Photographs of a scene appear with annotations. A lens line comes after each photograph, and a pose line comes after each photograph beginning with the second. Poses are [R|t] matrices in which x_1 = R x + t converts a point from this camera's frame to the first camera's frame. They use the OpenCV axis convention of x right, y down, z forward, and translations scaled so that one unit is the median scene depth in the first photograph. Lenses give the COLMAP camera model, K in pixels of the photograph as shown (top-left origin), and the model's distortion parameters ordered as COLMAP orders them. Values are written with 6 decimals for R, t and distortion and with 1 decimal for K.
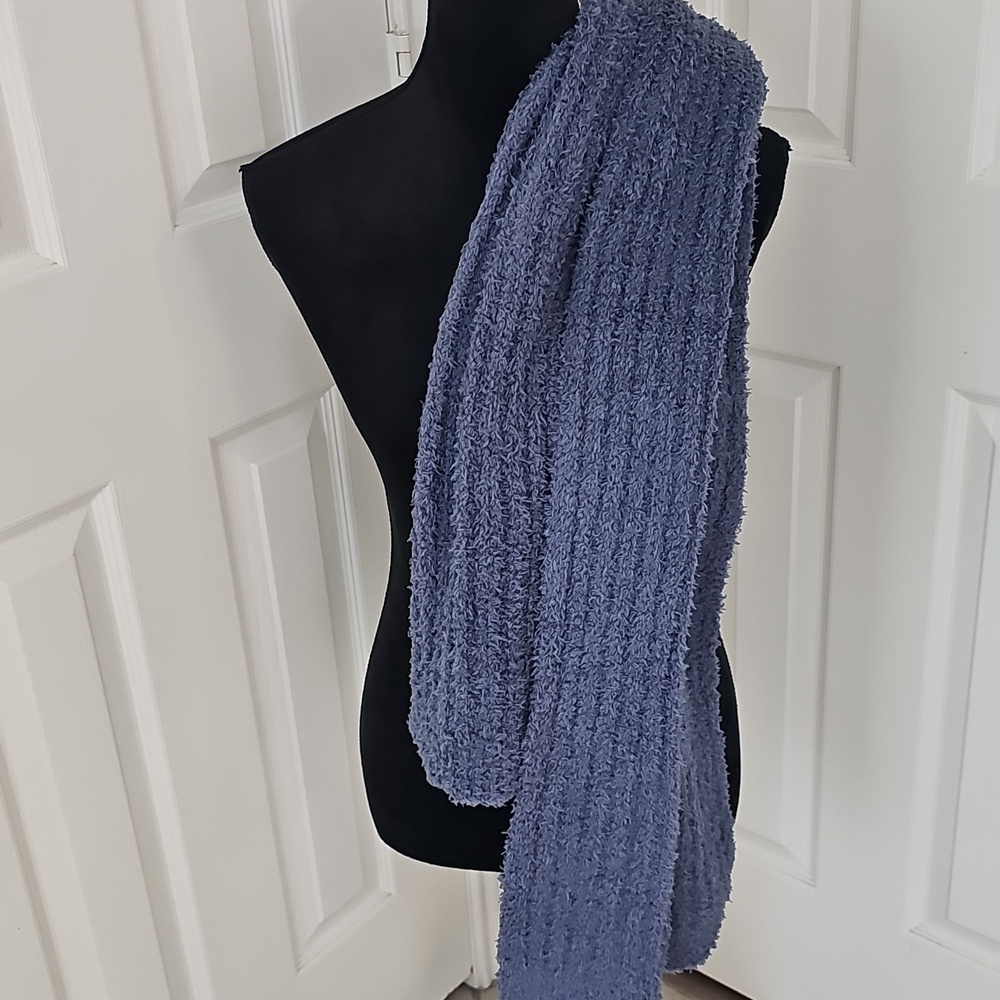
lens RADIAL K [[1533.5, 0, 502.1], [0, 1533.5, 558.0], [0, 0, 1]] dist [0.089531, -0.270899]
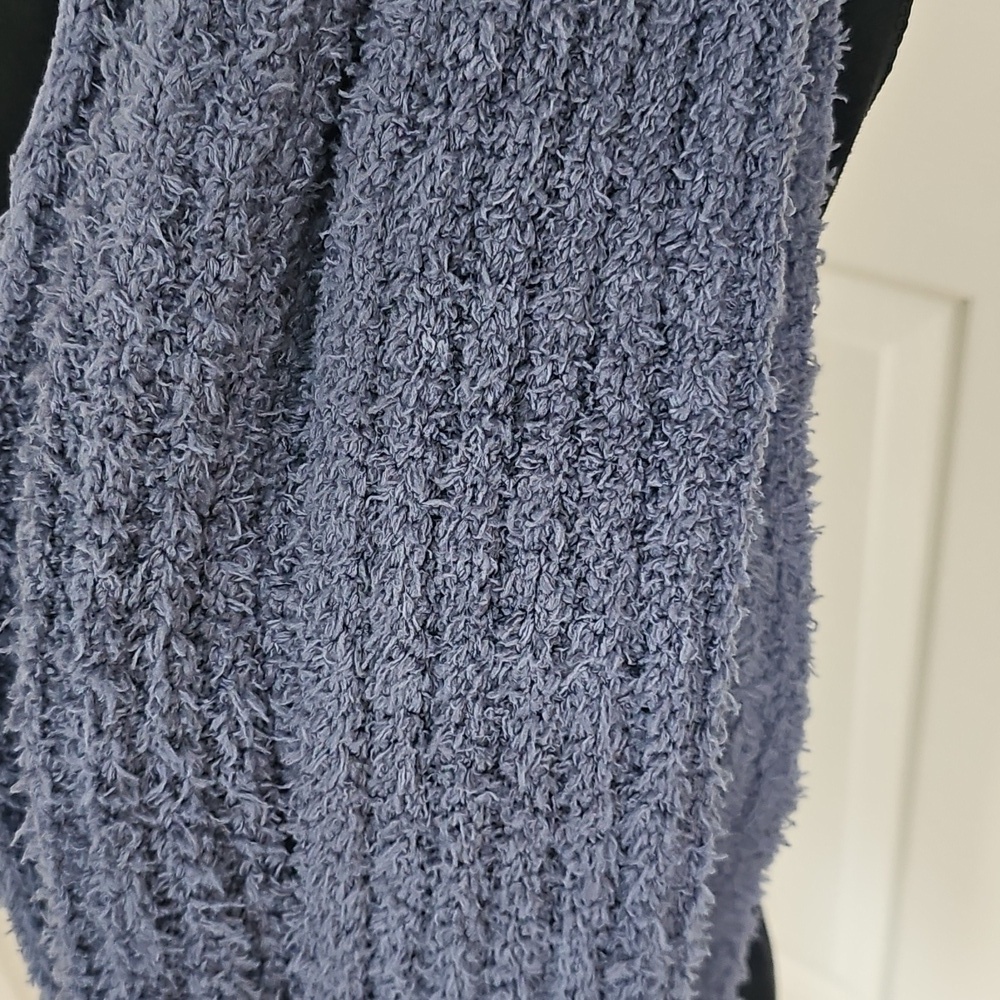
lens RADIAL K [[1533.5, 0, 502.1], [0, 1533.5, 558.0], [0, 0, 1]] dist [0.089531, -0.270899]
pose [[0.999516, -0.026228, -0.016745, 0.092574], [0.028597, 0.986386, 0.161940, -0.183449], [0.012270, -0.162340, 0.986659, 0.656276]]
